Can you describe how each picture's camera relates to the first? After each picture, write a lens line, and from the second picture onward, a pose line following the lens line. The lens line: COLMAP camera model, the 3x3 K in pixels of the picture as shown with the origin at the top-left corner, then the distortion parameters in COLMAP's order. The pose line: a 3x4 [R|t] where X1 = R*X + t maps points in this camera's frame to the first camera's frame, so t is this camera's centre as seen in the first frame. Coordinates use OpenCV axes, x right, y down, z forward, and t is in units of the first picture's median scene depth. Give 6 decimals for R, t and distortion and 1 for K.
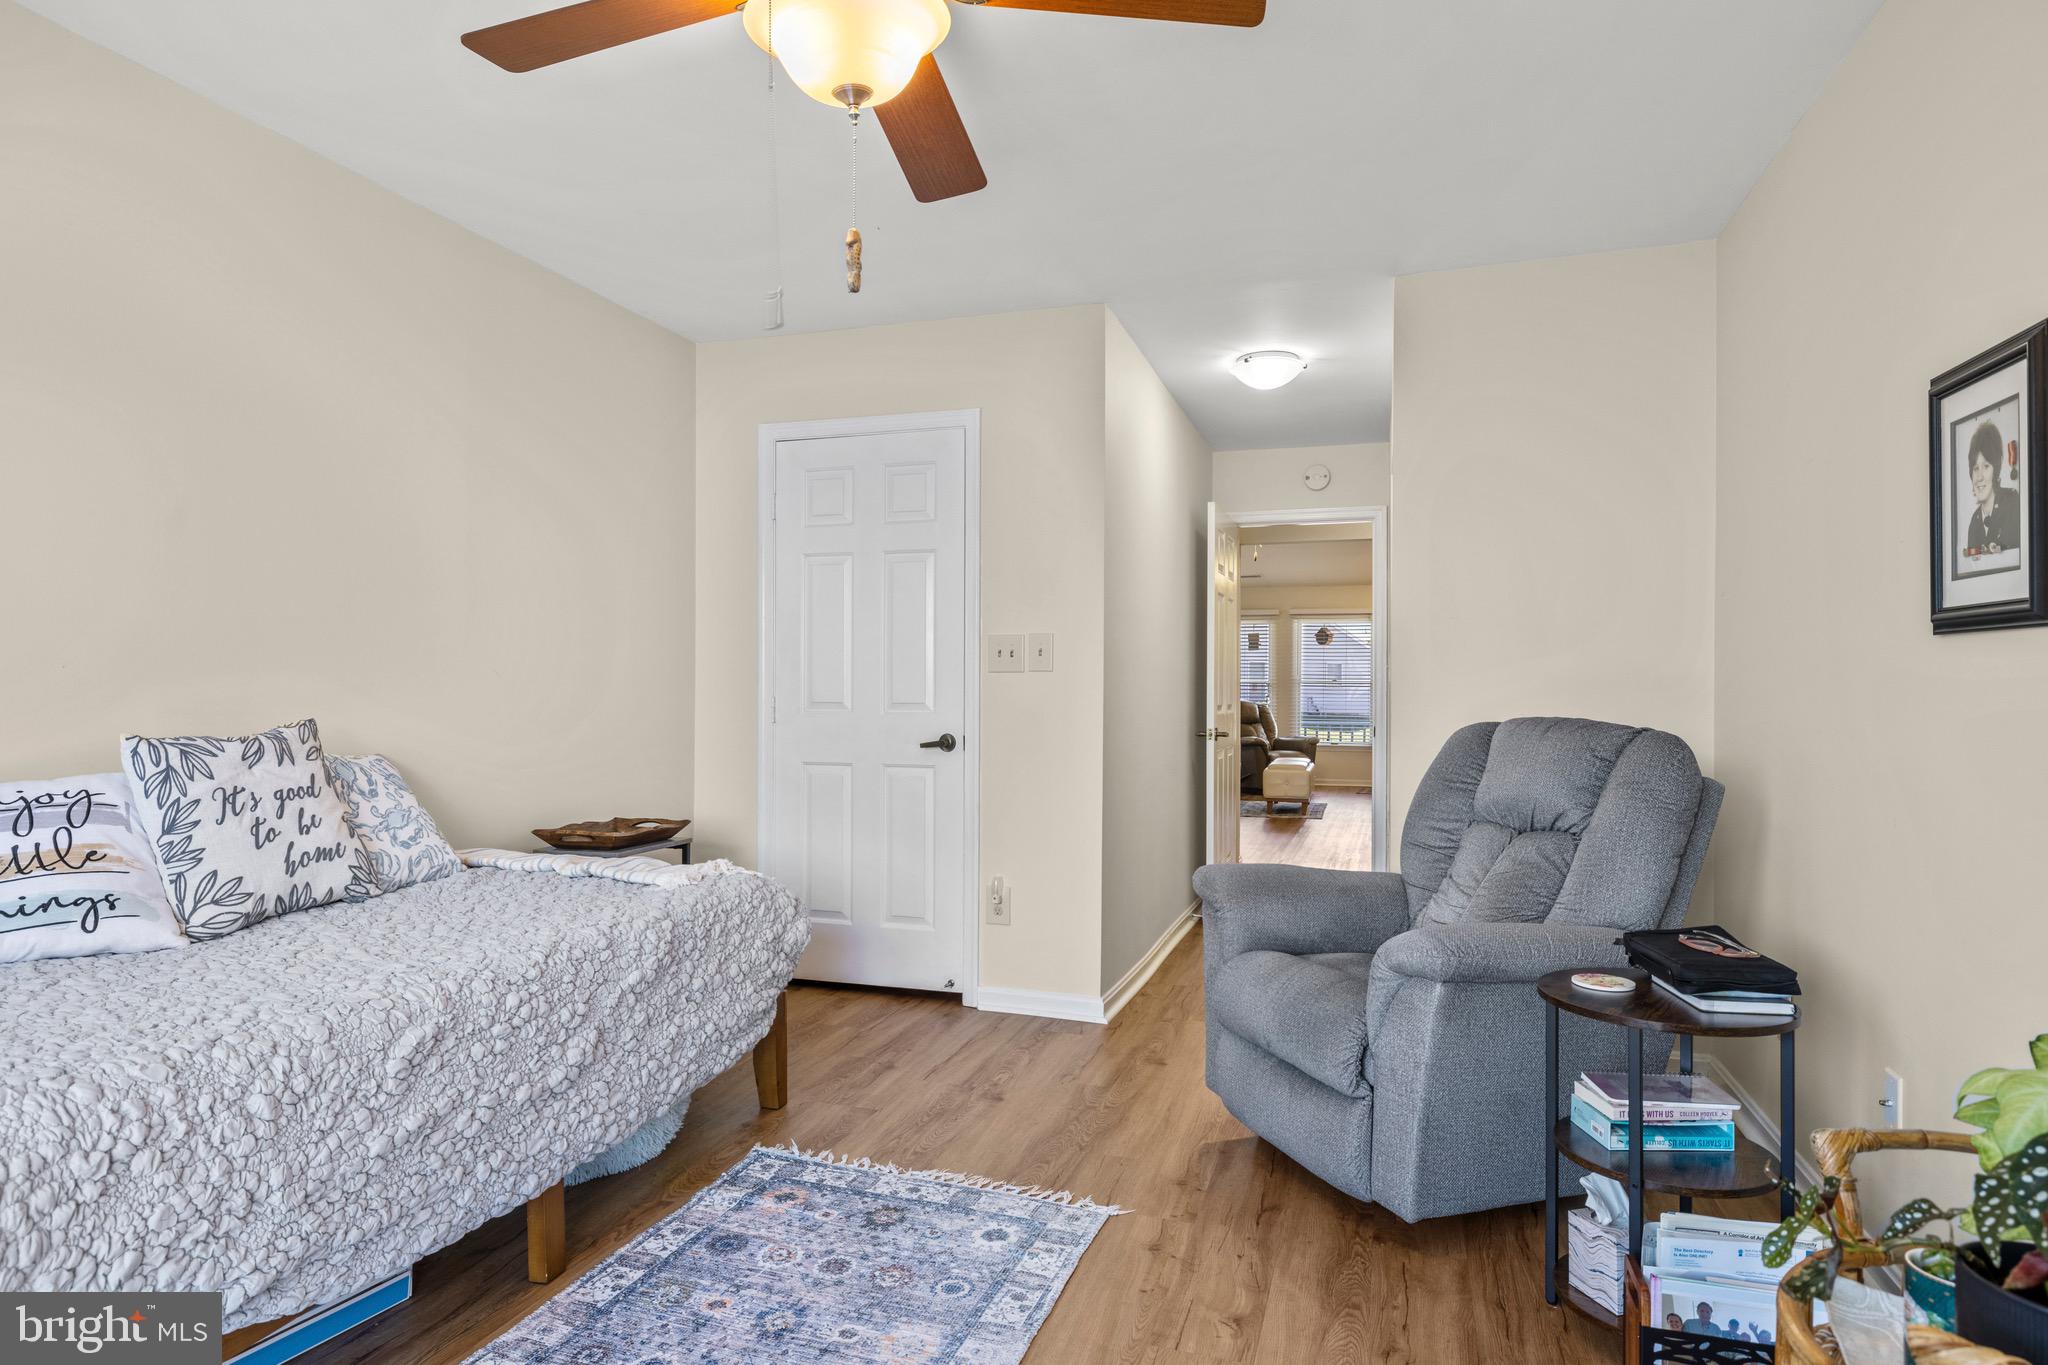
lens RADIAL K [[1139.1, 0, 1024.0], [0, 1139.1, 682.5], [0, 0, 1]] dist [0.000100, -0.001320]
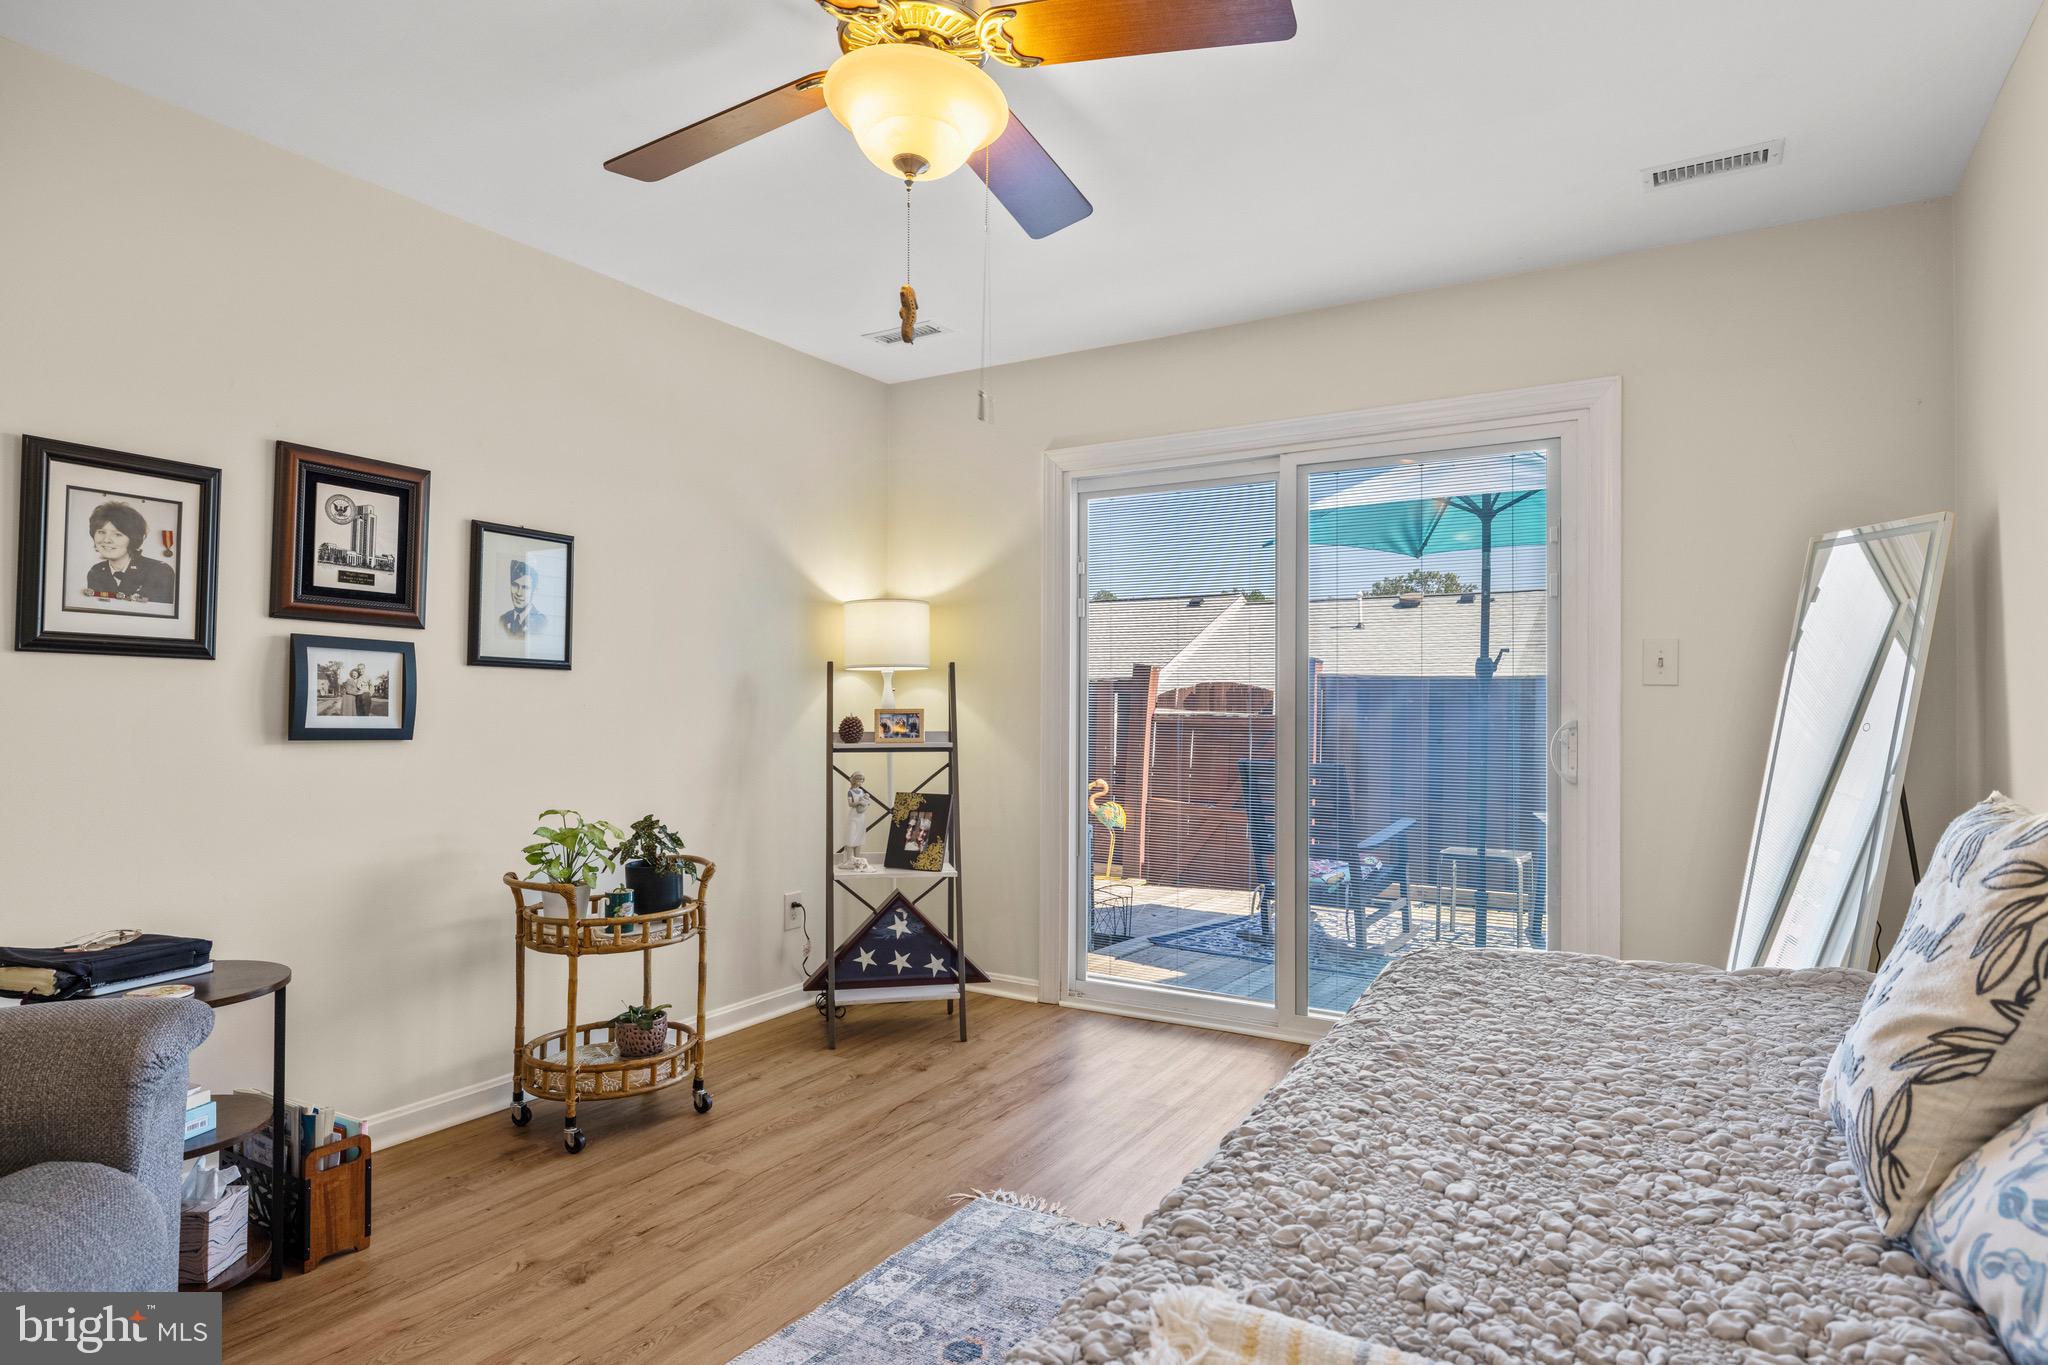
lens RADIAL K [[1139.1, 0, 1024.0], [0, 1139.1, 682.5], [0, 0, 1]] dist [0.000100, -0.001320]
pose [[-0.975132, -0.005545, 0.221557, -0.392846], [-0.011660, 0.999586, -0.026303, 0.007593], [-0.221319, -0.028232, -0.974793, 1.592478]]
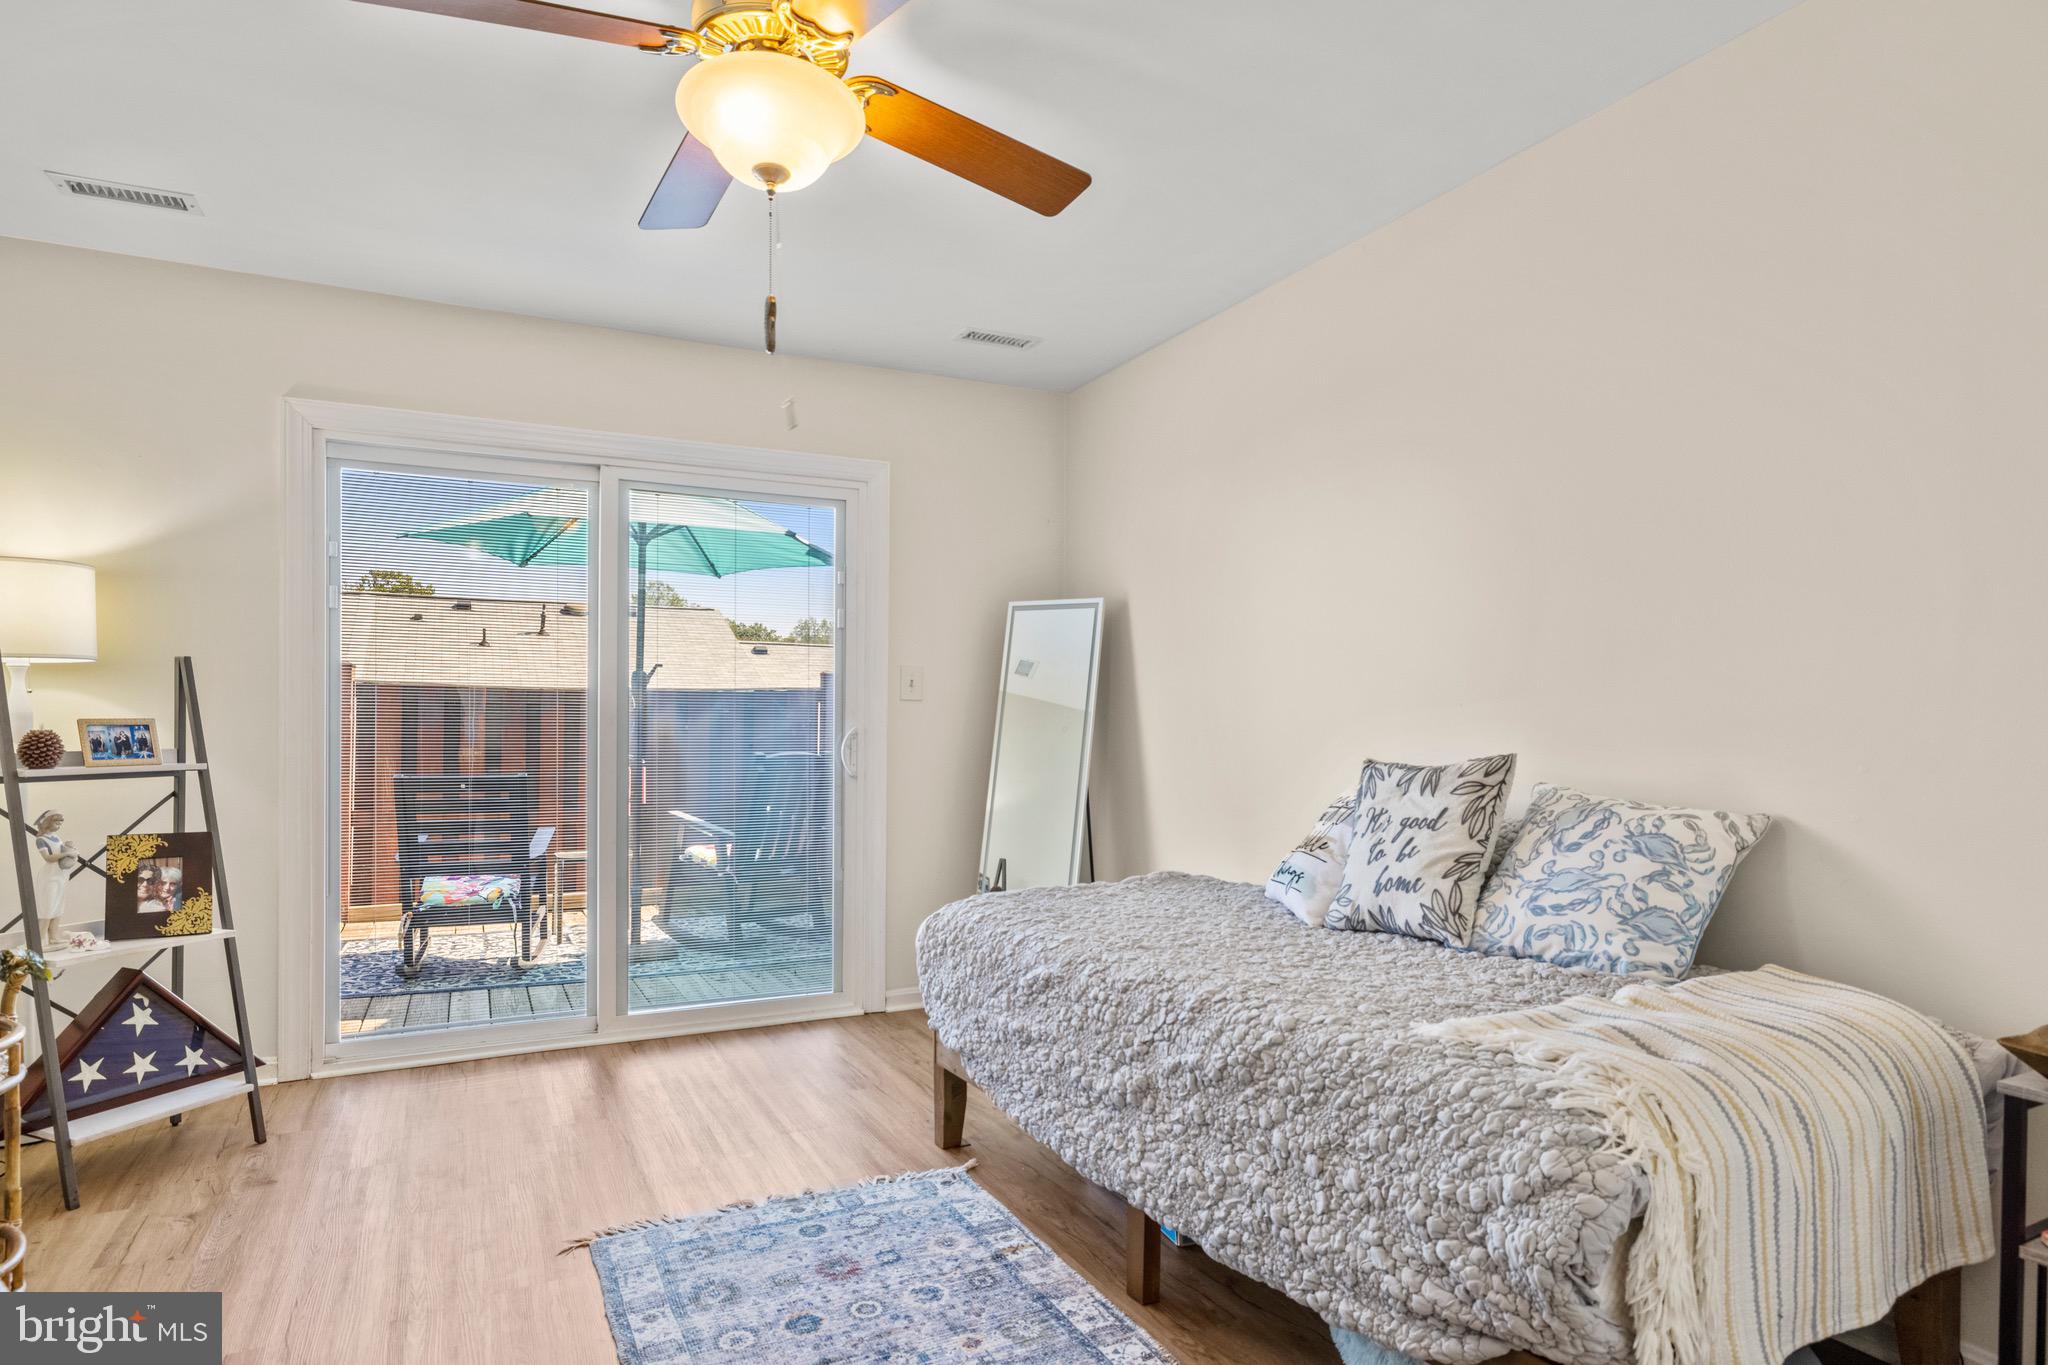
lens RADIAL K [[1153.7, 0, 1029.1], [0, 1153.7, 715.6], [0, 0, 1]] dist [0.000629, 0.000421]
pose [[-0.707452, -0.012163, -0.706656, 0.357939], [-0.002663, 0.999891, -0.014544, 0.016637], [0.706756, -0.008407, -0.707407, 1.535637]]
